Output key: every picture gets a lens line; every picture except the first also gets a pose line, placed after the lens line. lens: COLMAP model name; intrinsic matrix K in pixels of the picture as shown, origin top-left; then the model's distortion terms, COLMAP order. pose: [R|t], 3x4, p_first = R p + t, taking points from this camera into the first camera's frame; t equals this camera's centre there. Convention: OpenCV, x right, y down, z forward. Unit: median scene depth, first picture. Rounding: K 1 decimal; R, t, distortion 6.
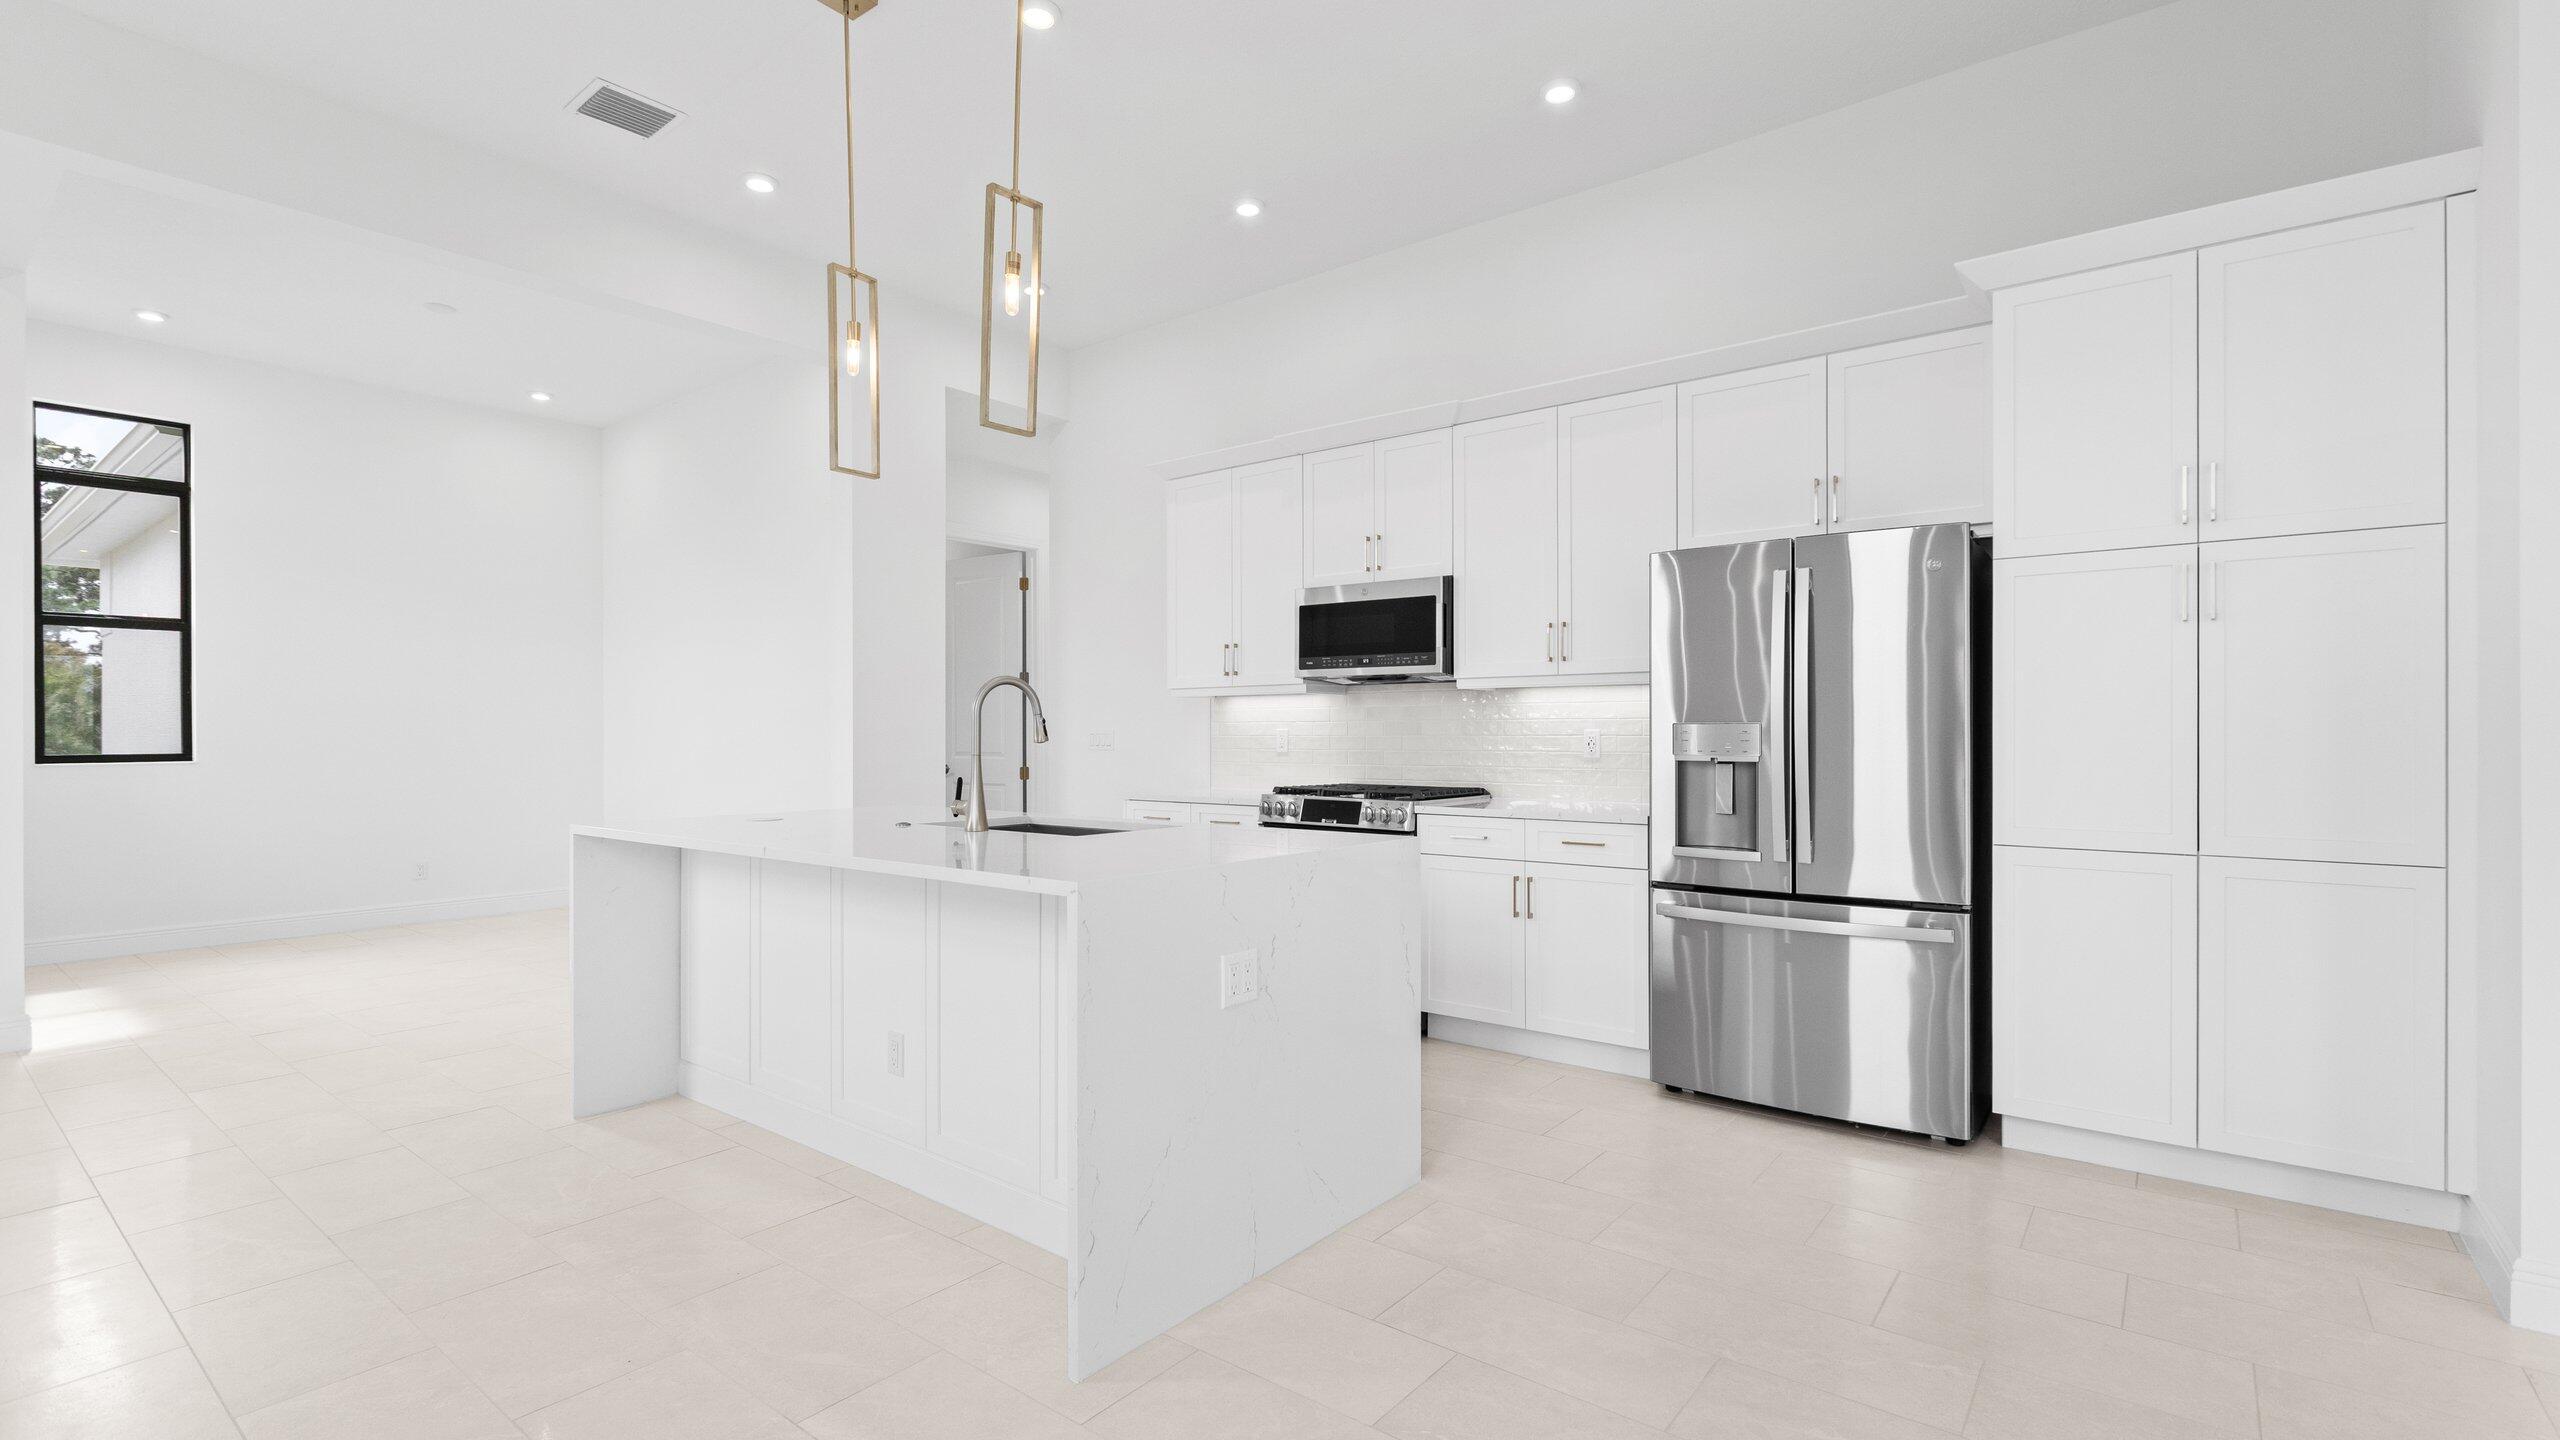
lens RADIAL K [[1150.1, 0, 1299.1], [0, 1150.1, 737.7], [0, 0, 1]] dist [0.002930, -0.002091]
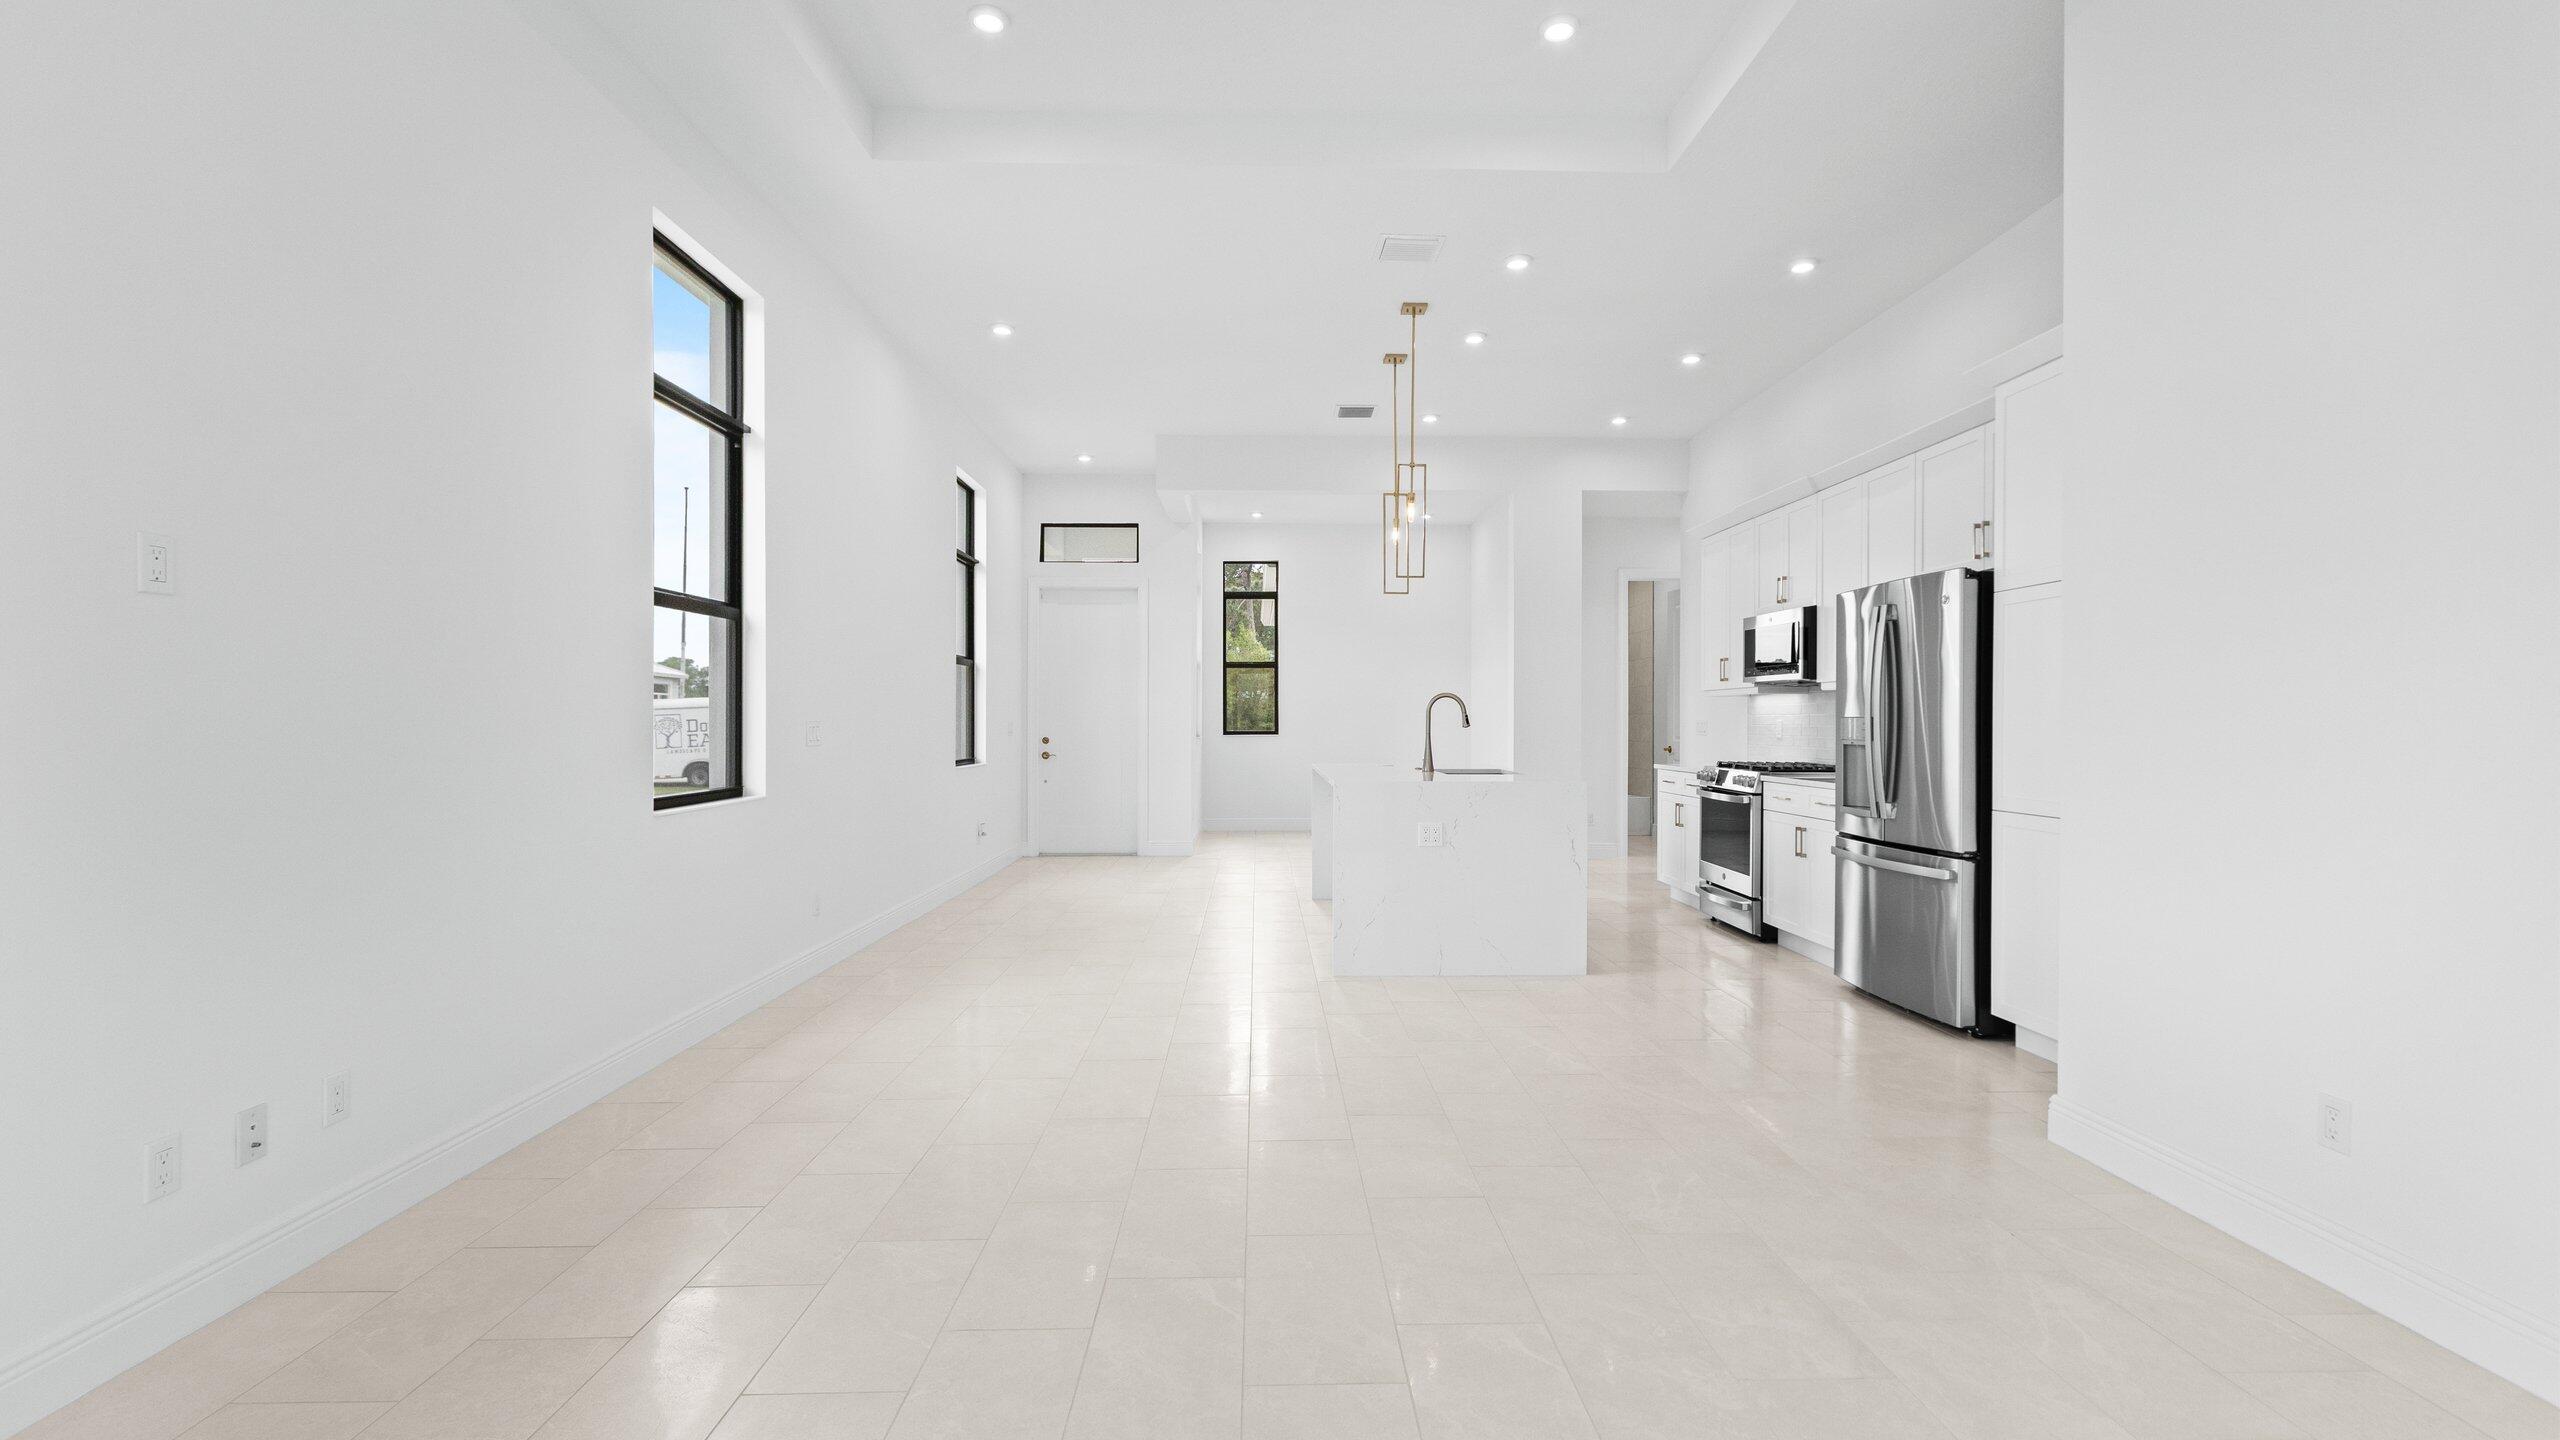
lens RADIAL K [[1150.1, 0, 1262.3], [0, 1150.1, 729.5], [0, 0, 1]] dist [0.002930, -0.002091]
pose [[0.622131, 0.009658, -0.782854, 0.795730], [-0.008499, 0.999948, 0.005581, 0.000732], [0.782867, 0.003181, 0.622181, -0.332605]]
